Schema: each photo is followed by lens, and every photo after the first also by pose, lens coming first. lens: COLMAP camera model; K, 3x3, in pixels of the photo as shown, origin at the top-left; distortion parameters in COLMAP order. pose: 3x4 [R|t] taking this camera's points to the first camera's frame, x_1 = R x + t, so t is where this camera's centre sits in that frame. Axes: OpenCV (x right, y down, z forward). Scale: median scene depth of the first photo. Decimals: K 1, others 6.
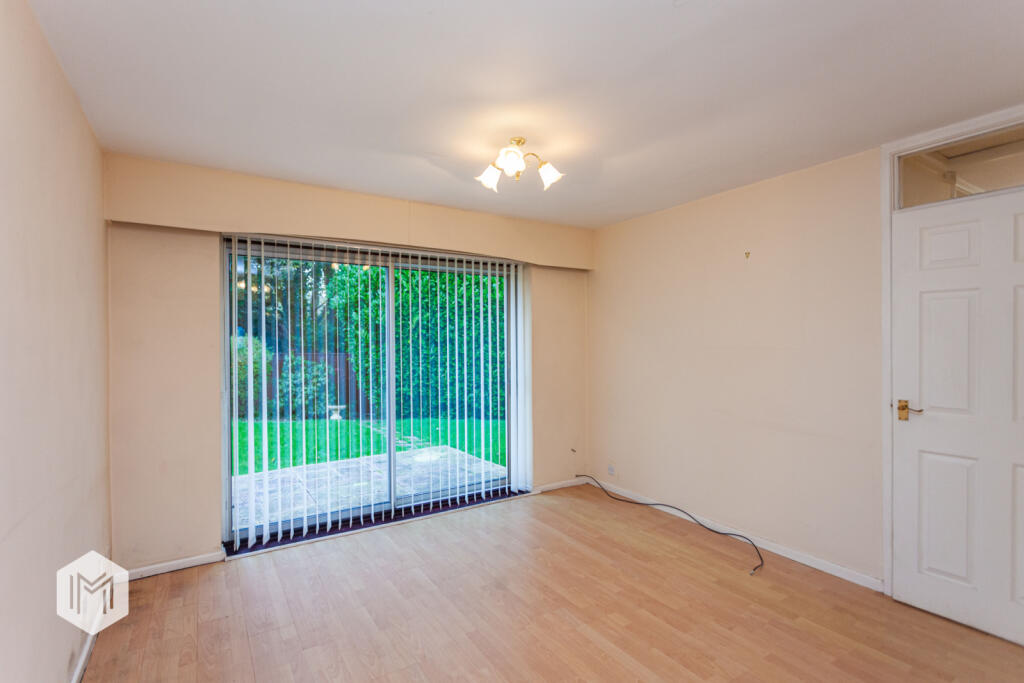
lens RADIAL K [[485.3, 0, 507.2], [0, 485.3, 341.8], [0, 0, 1]] dist [0.003329, 0.000862]
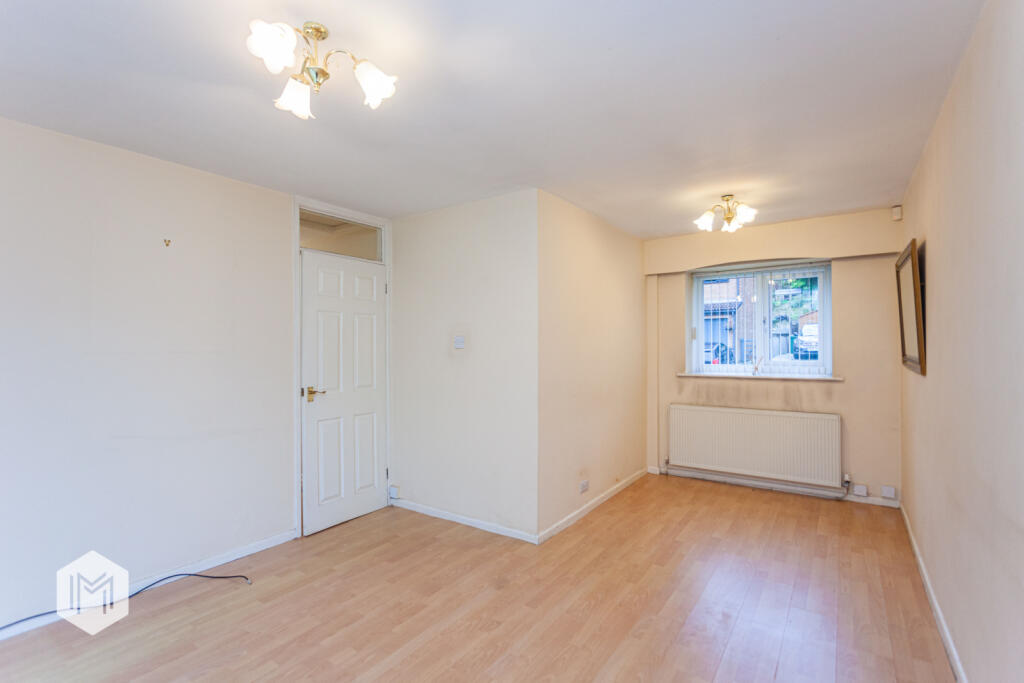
lens RADIAL K [[485.3, 0, 511.0], [0, 485.3, 340.3], [0, 0, 1]] dist [0.003329, 0.000862]
pose [[-0.387433, 0.014282, 0.921787, -0.665704], [0.008506, 0.999893, -0.011917, 0.008906], [-0.921859, 0.003224, -0.387513, 0.990207]]
